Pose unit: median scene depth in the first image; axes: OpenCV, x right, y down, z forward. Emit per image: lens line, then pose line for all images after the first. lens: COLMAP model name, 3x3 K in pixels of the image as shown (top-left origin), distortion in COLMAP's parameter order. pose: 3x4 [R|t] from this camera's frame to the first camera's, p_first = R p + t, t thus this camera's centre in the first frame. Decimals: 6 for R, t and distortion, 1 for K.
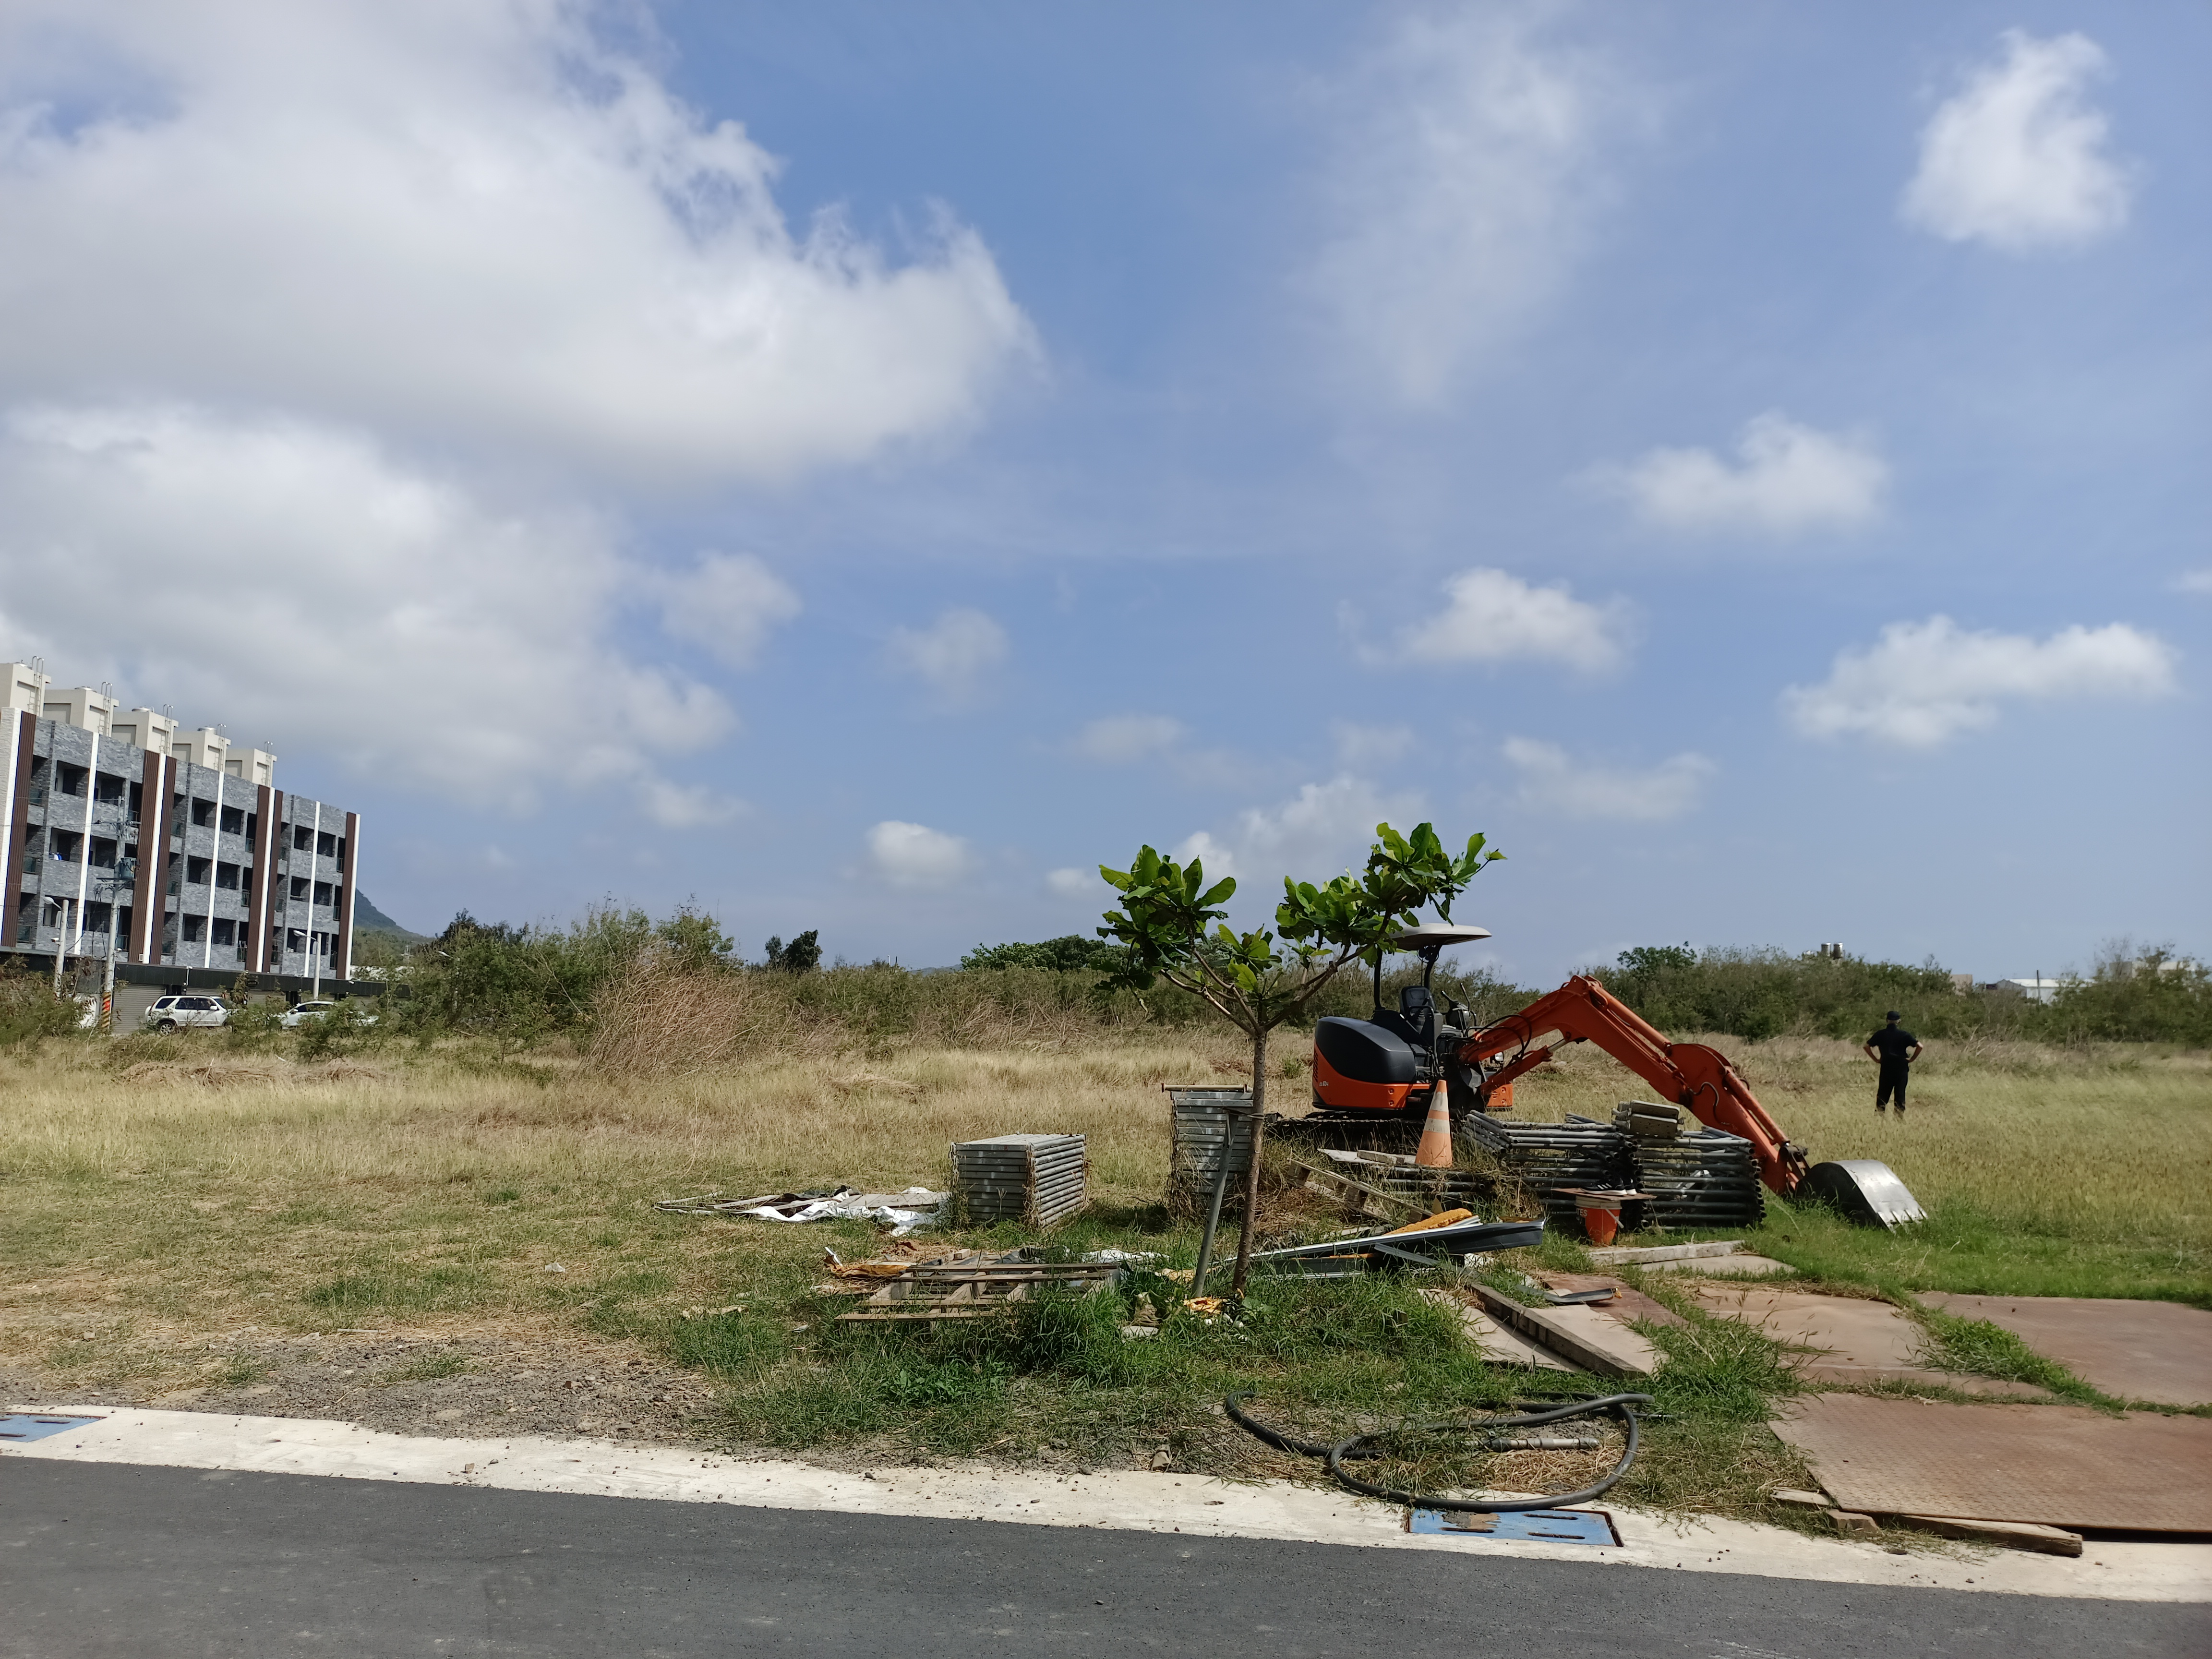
lens RADIAL K [[1630.0, 0, 1056.9], [0, 1630.0, 792.1], [0, 0, 1]] dist [0.052483, -0.062545]
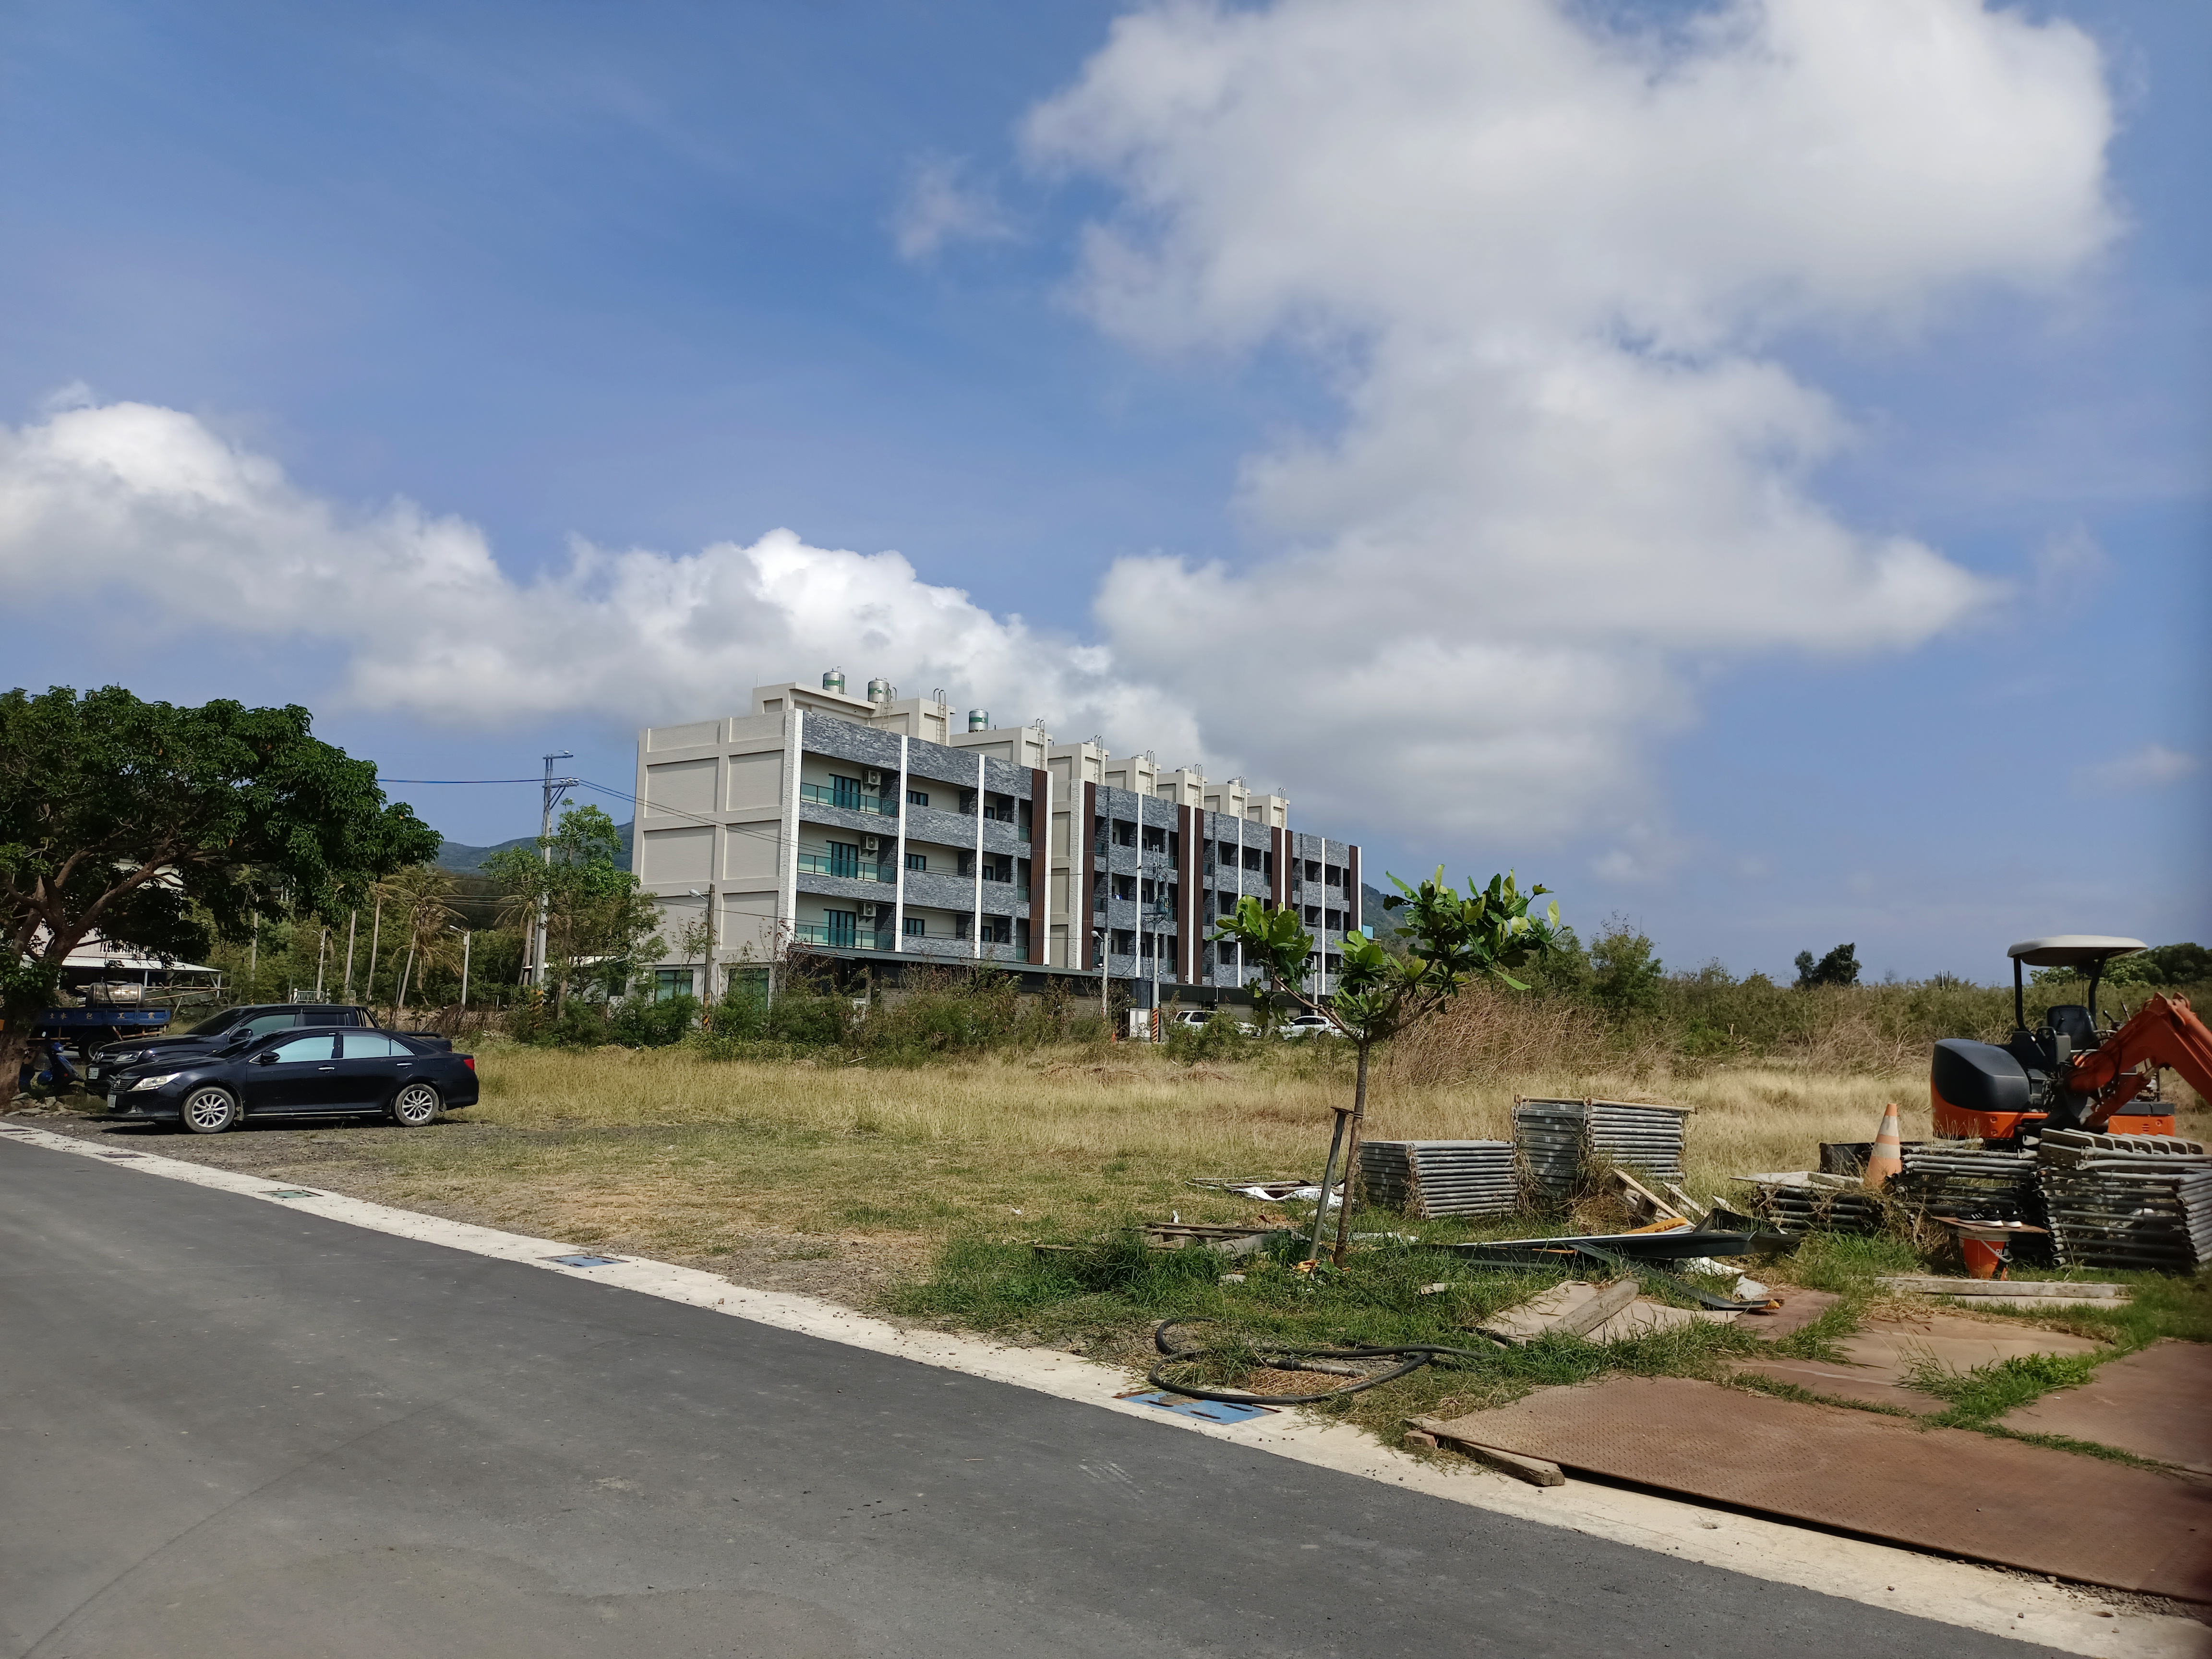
lens RADIAL K [[1630.0, 0, 1111.6], [0, 1630.0, 819.5], [0, 0, 1]] dist [0.052483, -0.062545]
pose [[0.829107, -0.064249, -0.555386, 0.304361], [0.067990, 0.997589, -0.013906, -0.007321], [0.554940, -0.026231, 0.831476, -0.046237]]
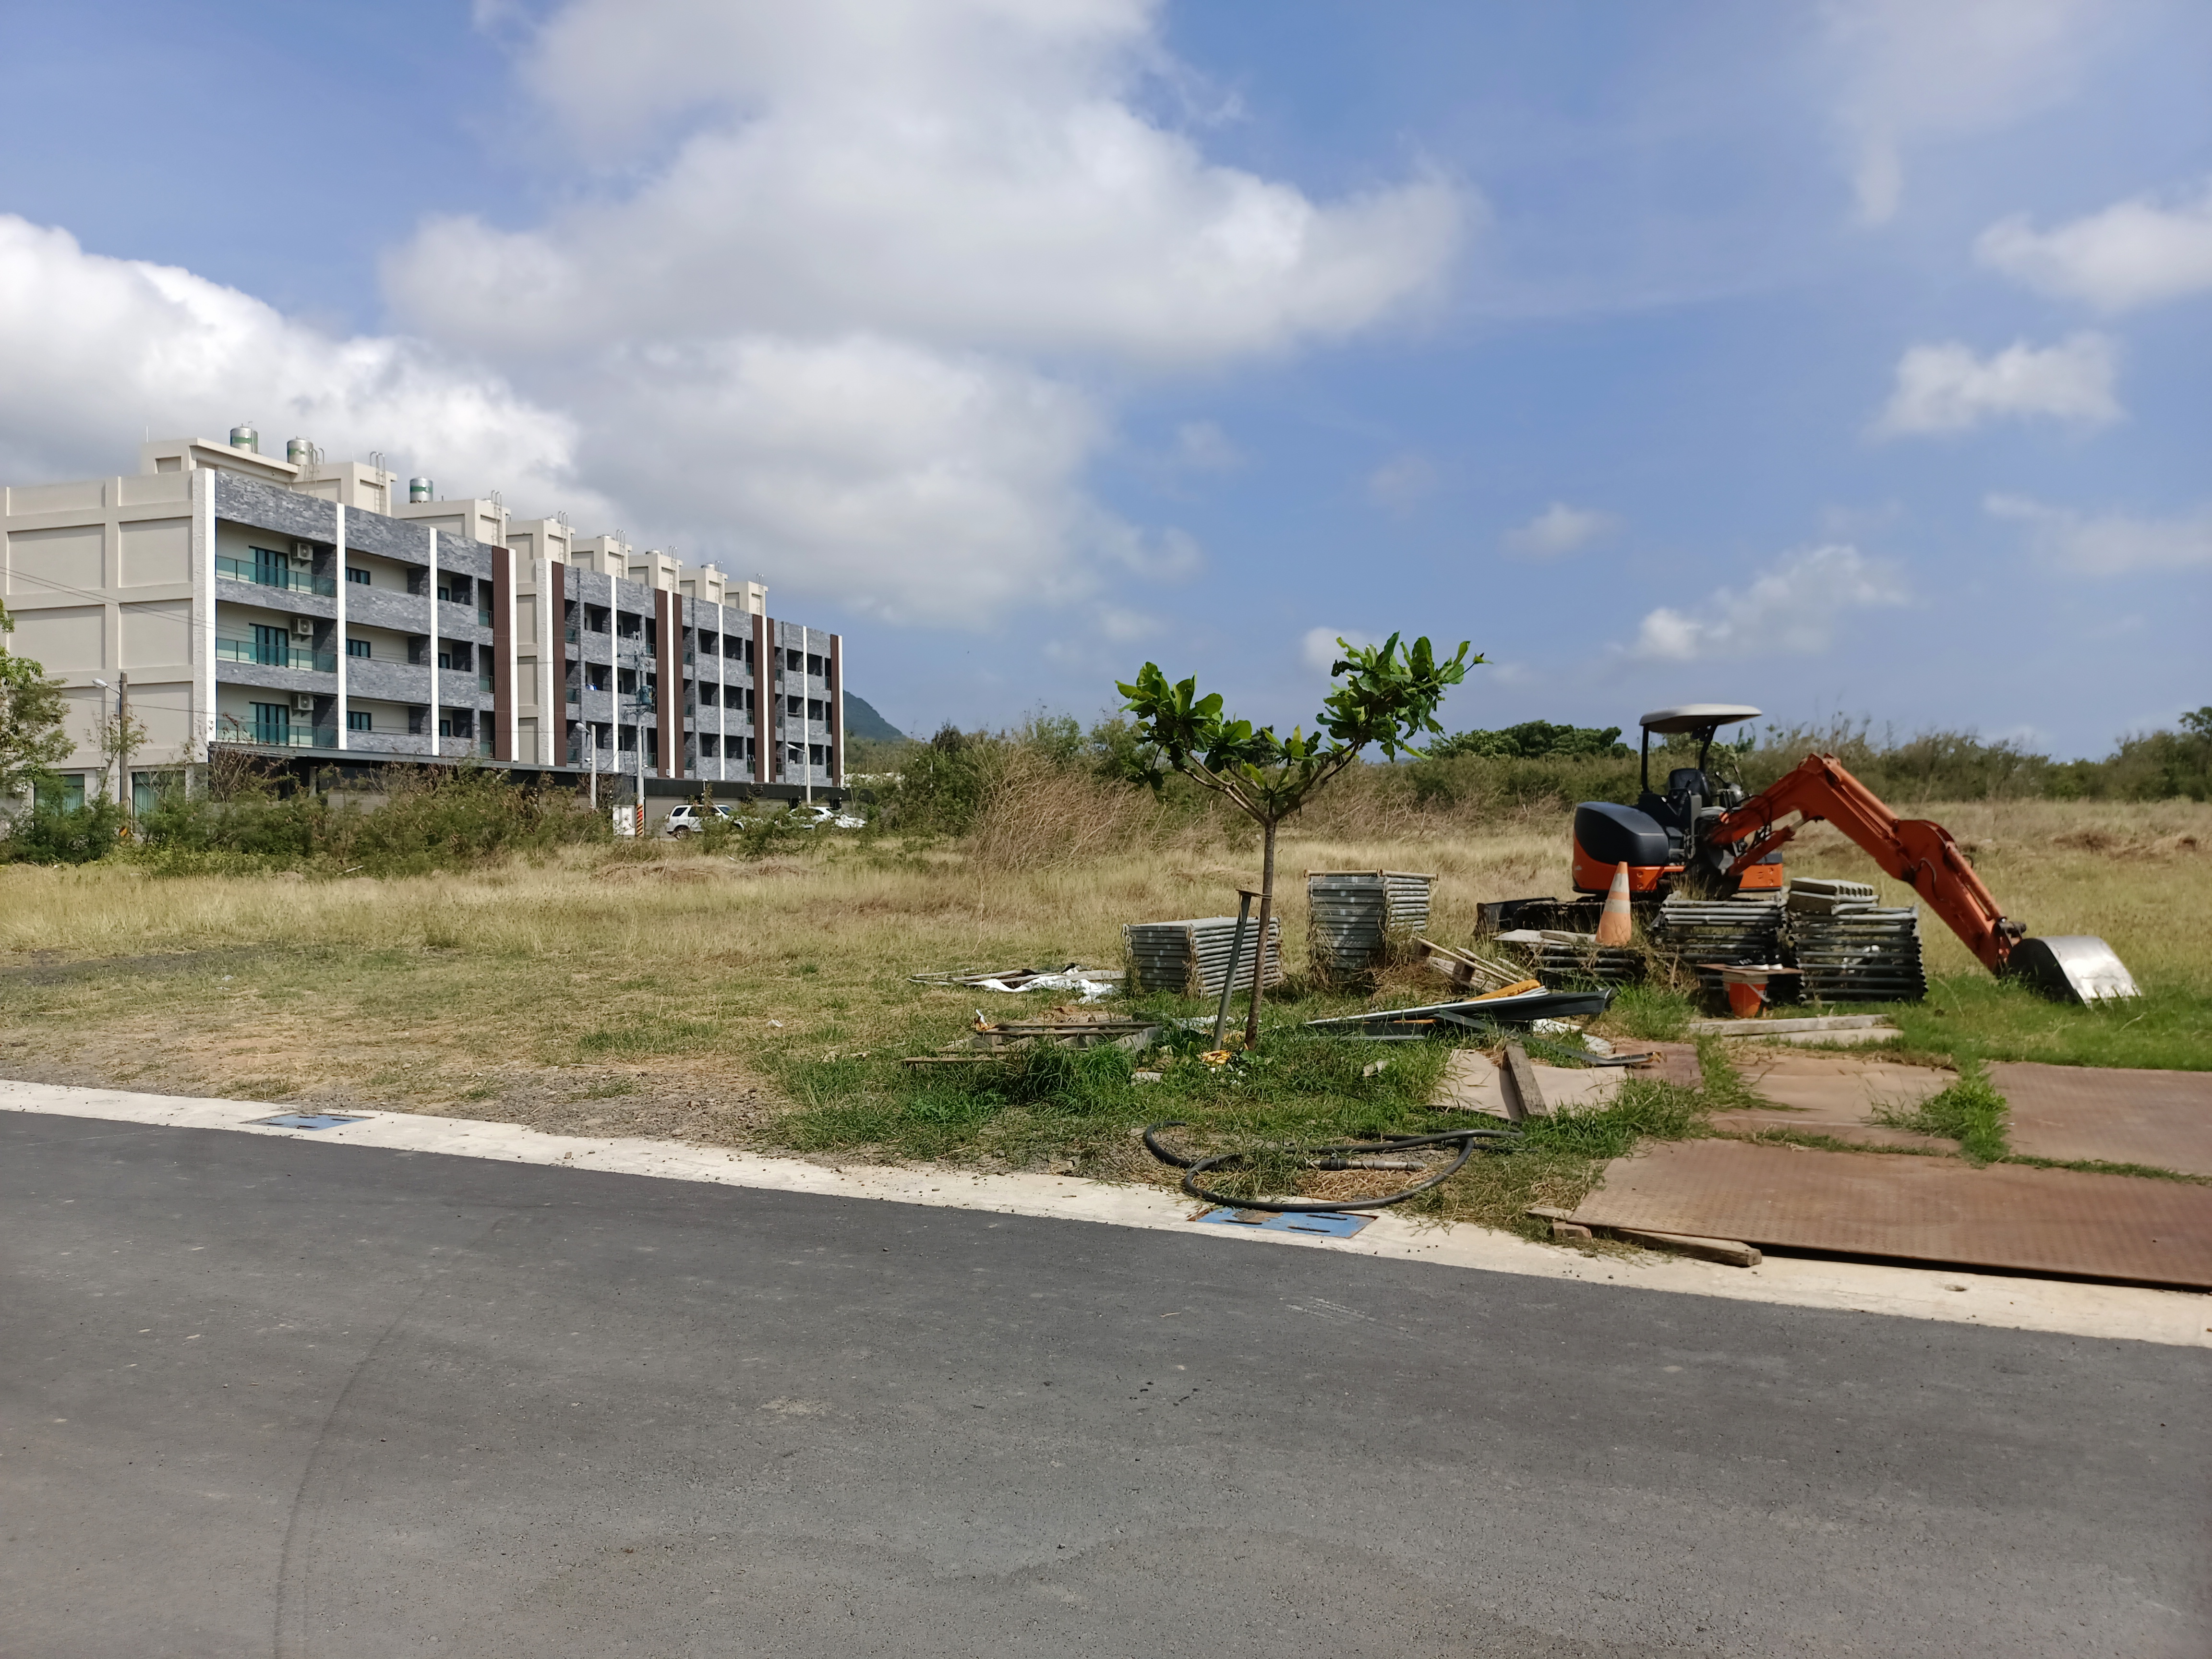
lens RADIAL K [[1630.0, 0, 1095.4], [0, 1630.0, 784.8], [0, 0, 1]] dist [0.052483, -0.062545]
pose [[0.963878, -0.027949, -0.264875, 0.143137], [0.059870, 0.991765, 0.113219, -0.006558], [0.259529, -0.124987, 0.957613, -0.048482]]
